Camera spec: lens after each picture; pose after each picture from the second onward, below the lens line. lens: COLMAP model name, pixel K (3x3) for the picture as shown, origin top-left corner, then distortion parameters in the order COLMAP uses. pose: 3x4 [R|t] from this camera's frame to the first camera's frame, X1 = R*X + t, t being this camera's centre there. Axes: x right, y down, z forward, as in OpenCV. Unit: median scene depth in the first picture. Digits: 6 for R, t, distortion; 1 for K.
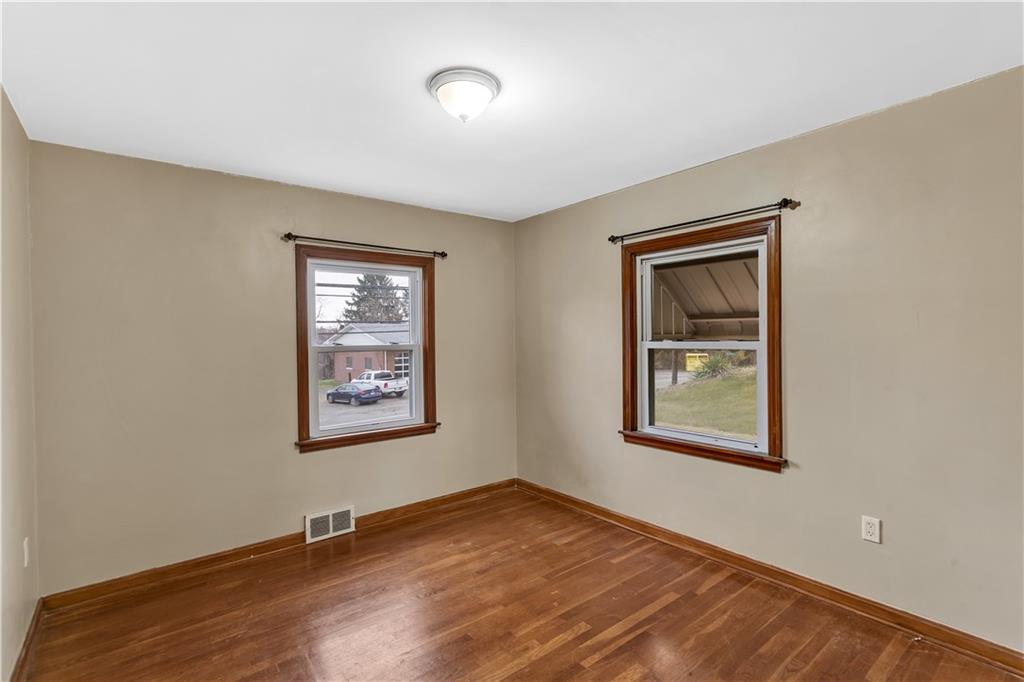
lens RADIAL K [[481.4, 0, 491.3], [0, 481.4, 332.9], [0, 0, 1]] dist [-0.000623, 0.002986]
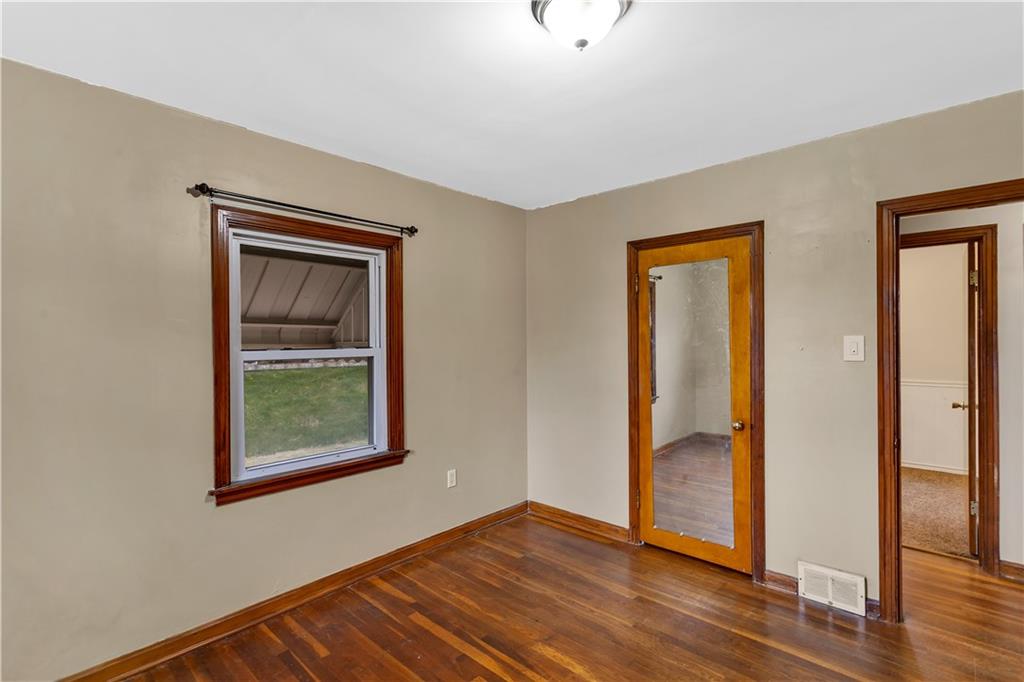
lens RADIAL K [[481.4, 0, 518.9], [0, 481.4, 331.5], [0, 0, 1]] dist [-0.000623, 0.002986]
pose [[-0.197064, 0.029402, 0.979950, -0.578557], [-0.005345, 0.999503, -0.031064, 0.012281], [-0.980376, -0.011359, -0.196809, 0.946236]]
